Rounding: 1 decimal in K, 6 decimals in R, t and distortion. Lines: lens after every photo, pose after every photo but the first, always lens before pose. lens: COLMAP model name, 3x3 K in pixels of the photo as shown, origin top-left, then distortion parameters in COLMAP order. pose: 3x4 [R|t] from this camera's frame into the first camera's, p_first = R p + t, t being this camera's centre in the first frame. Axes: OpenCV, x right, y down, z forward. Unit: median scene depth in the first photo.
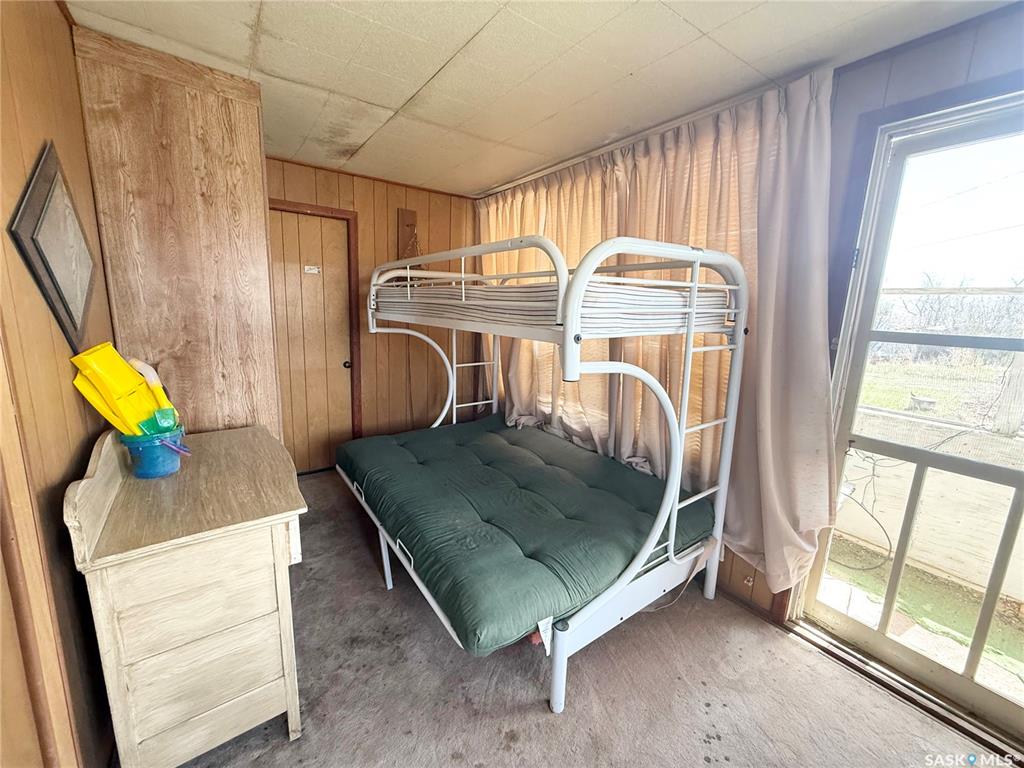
lens RADIAL K [[405.2, 0, 510.4], [0, 405.2, 382.7], [0, 0, 1]] dist [-0.000913, 0.000365]
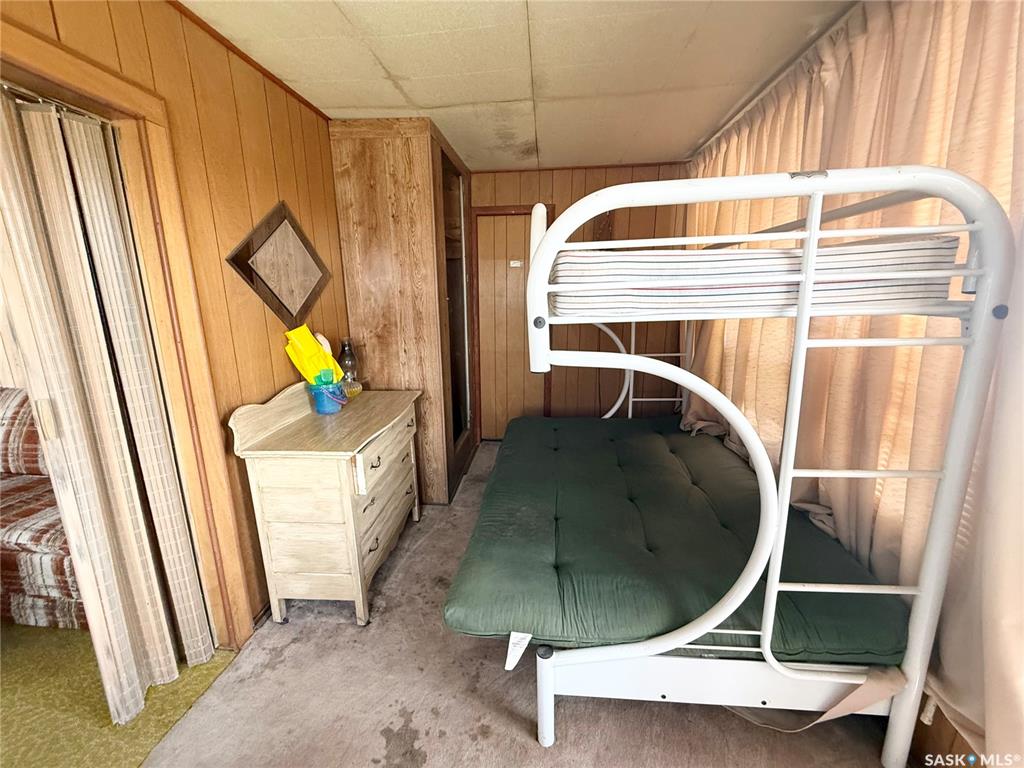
lens RADIAL K [[405.2, 0, 511.8], [0, 405.2, 382.7], [0, 0, 1]] dist [-0.000913, 0.000365]
pose [[0.758219, 0.098683, -0.644488, 0.470681], [-0.080443, 0.995086, 0.057728, -0.019567], [0.647018, 0.008074, 0.762432, 0.228299]]
